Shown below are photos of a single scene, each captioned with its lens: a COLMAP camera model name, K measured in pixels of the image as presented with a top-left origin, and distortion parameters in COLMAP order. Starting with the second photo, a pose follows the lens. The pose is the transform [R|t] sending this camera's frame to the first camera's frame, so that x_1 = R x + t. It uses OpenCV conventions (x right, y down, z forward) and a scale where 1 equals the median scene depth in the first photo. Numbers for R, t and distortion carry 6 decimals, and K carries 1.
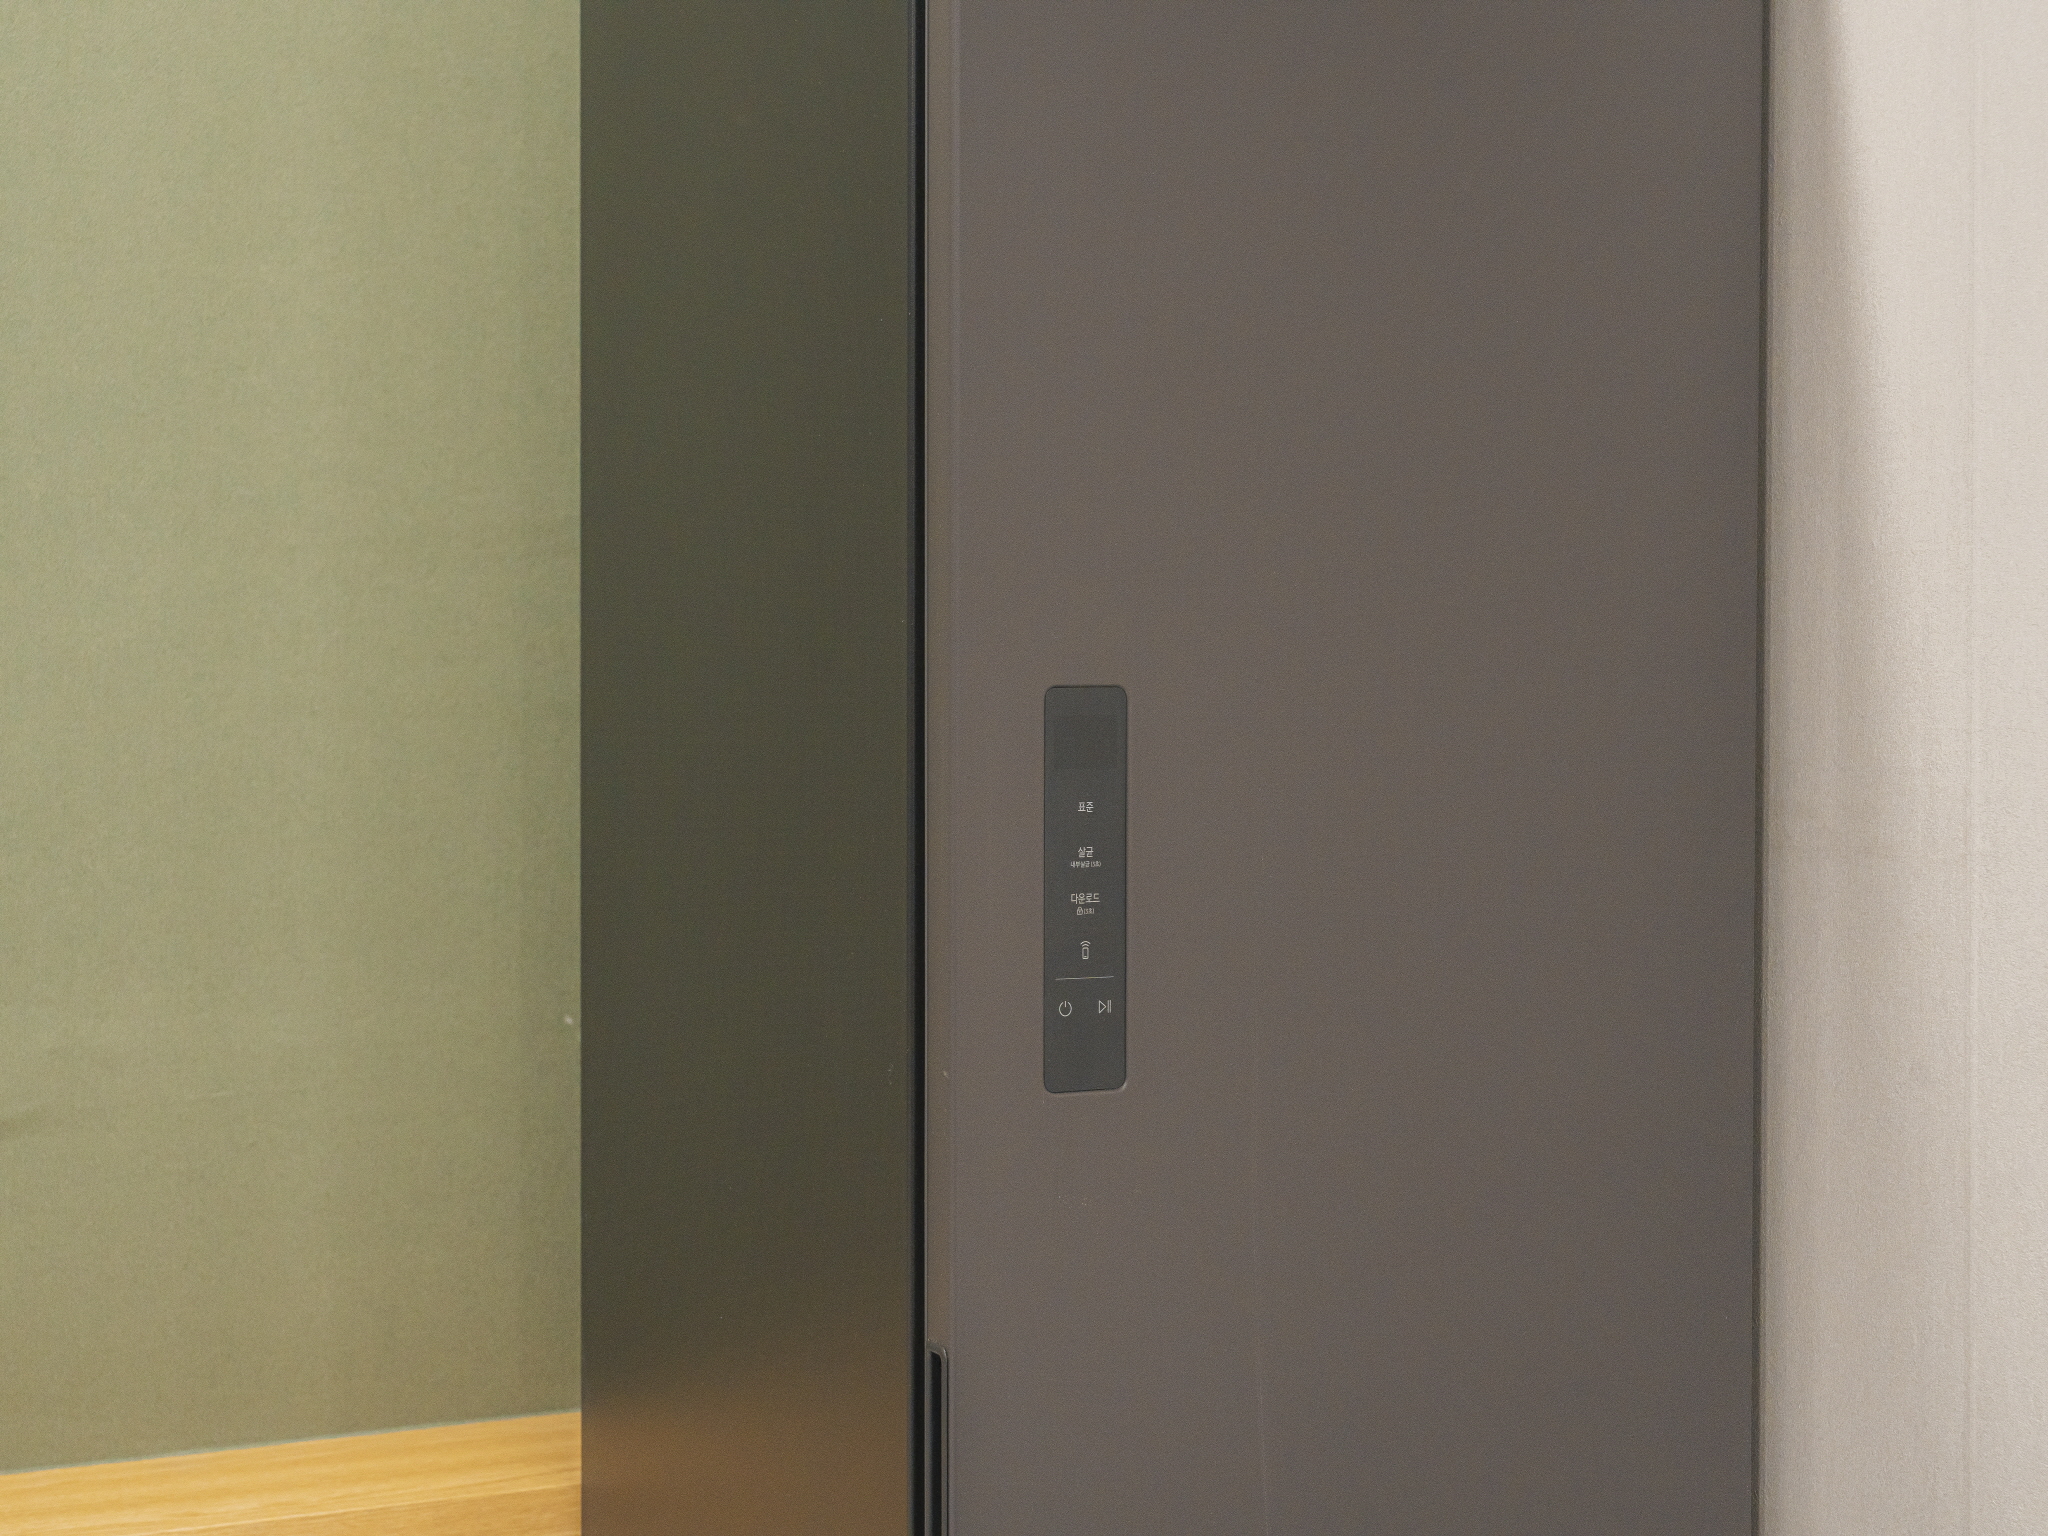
lens RADIAL K [[3400.0, 0, 1023.1], [0, 3400.0, 766.5], [0, 0, 1]] dist [0.034533, 0.000000]
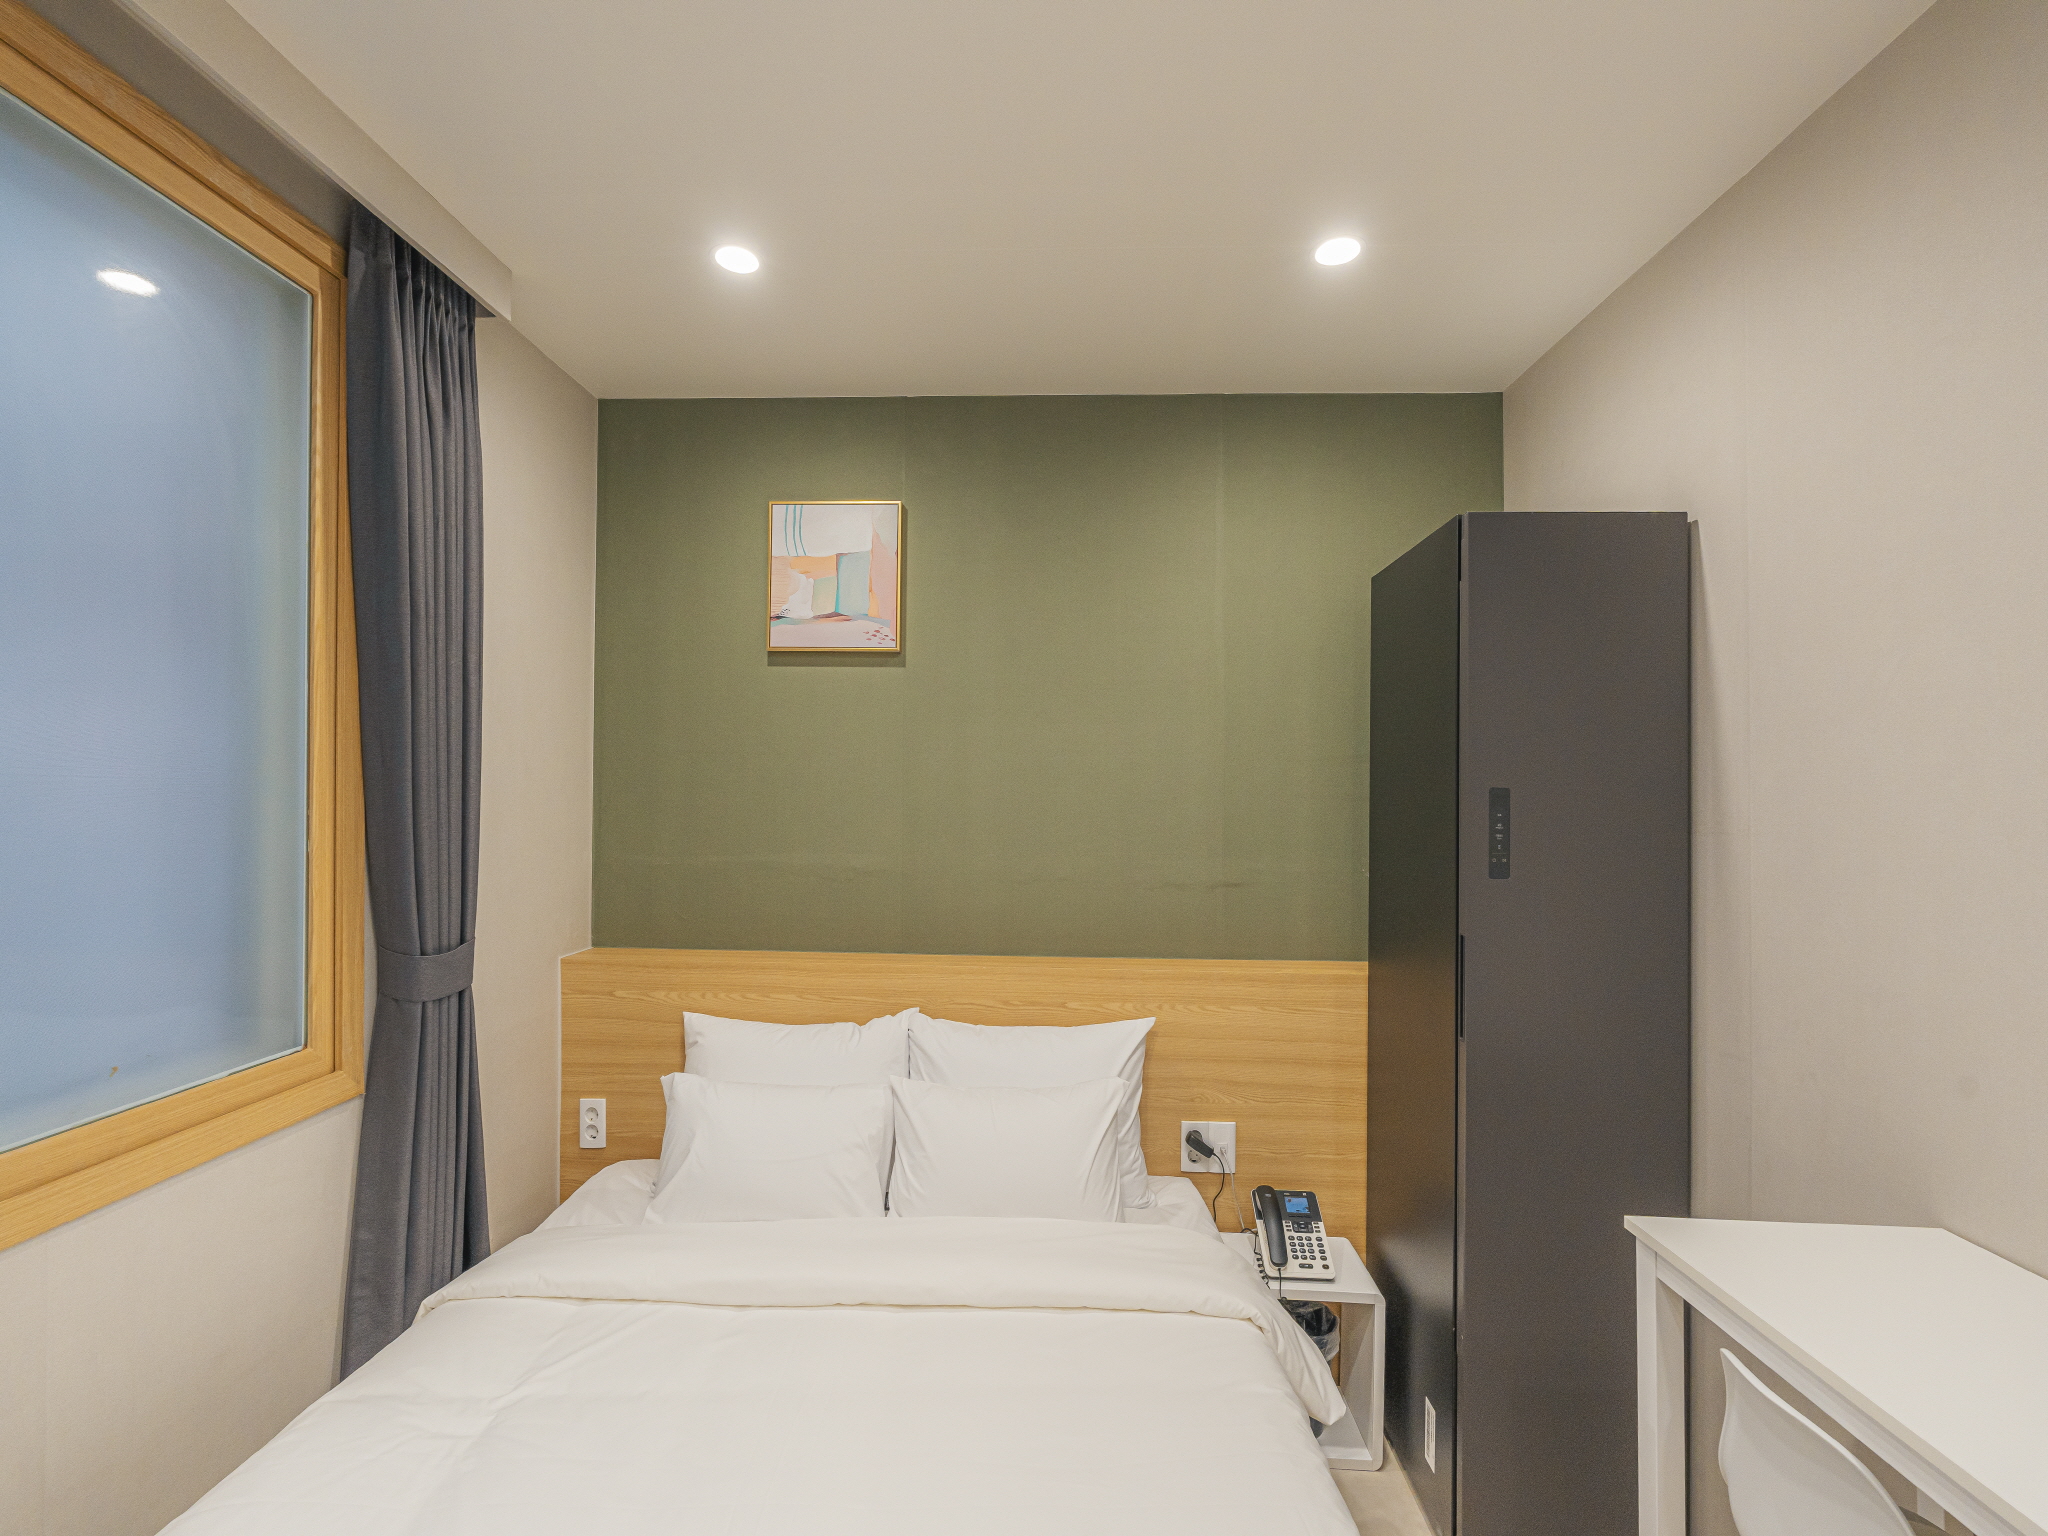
lens RADIAL K [[886.6, 0, 1020.6], [0, 886.6, 774.4], [0, 0, 1]] dist [-0.005246, 0.000394]
pose [[0.885460, 0.003684, -0.464701, 0.001412], [-0.033667, 0.997849, -0.056241, 0.044970], [0.463494, 0.065444, 0.883680, -0.325022]]
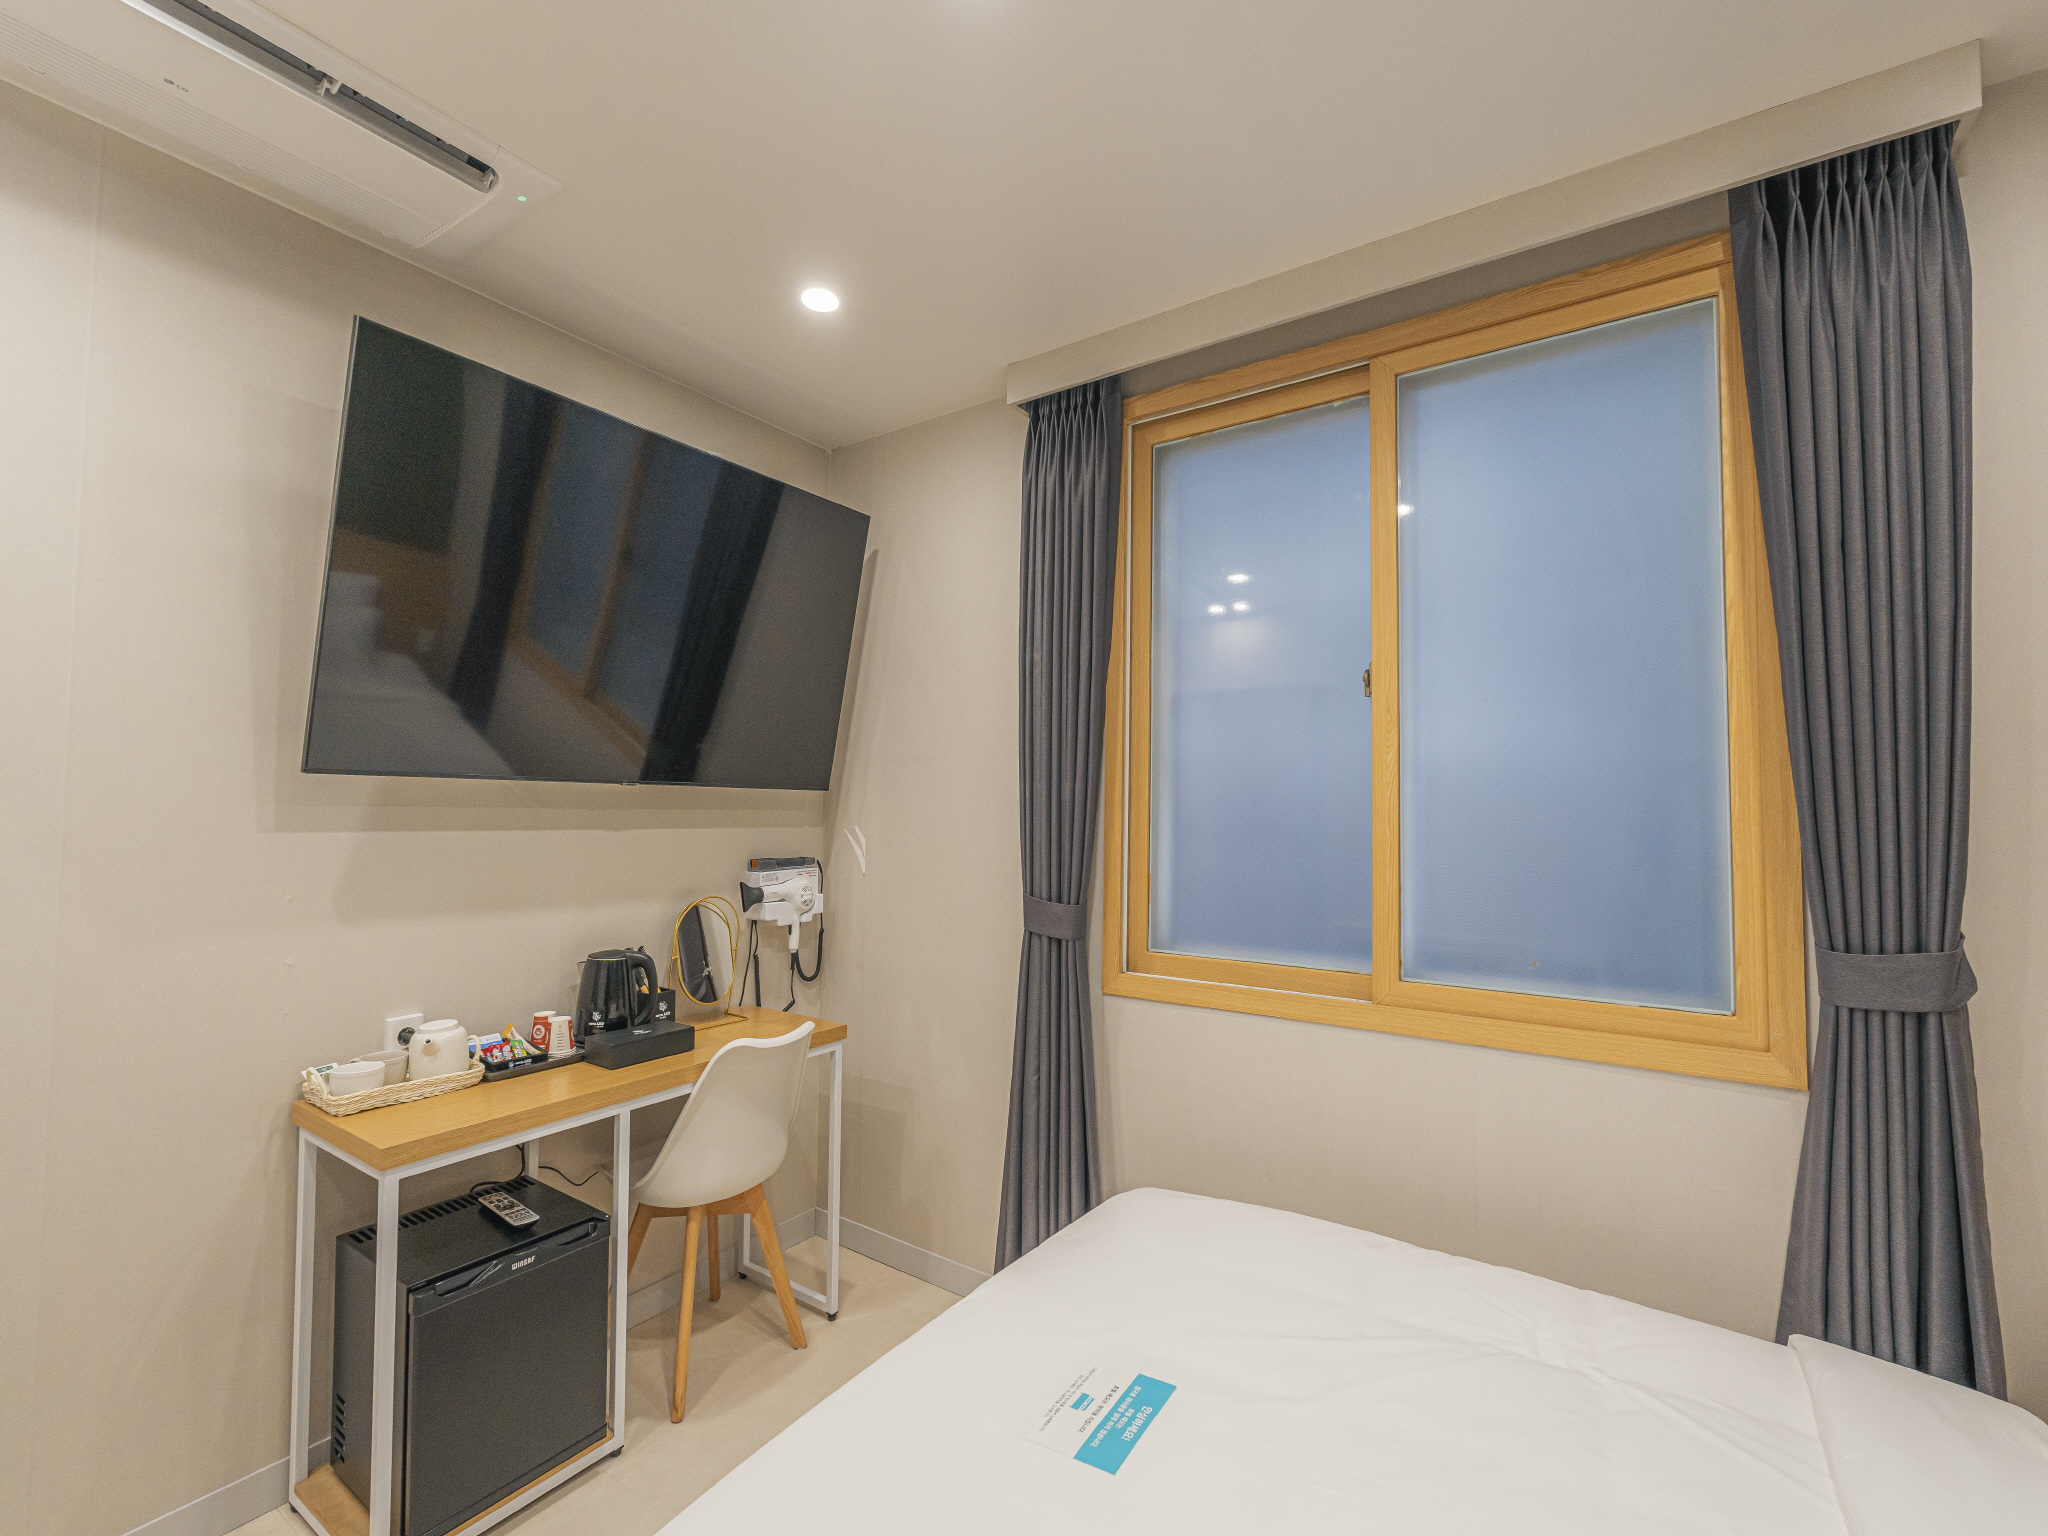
lens RADIAL K [[886.6, 0, 1020.4], [0, 886.6, 786.0], [0, 0, 1]] dist [-0.005246, 0.000394]
pose [[-0.863676, -0.023496, -0.503500, 0.065163], [-0.033533, 0.999378, 0.010885, 0.077458], [0.502931, 0.026285, -0.863927, 0.748518]]
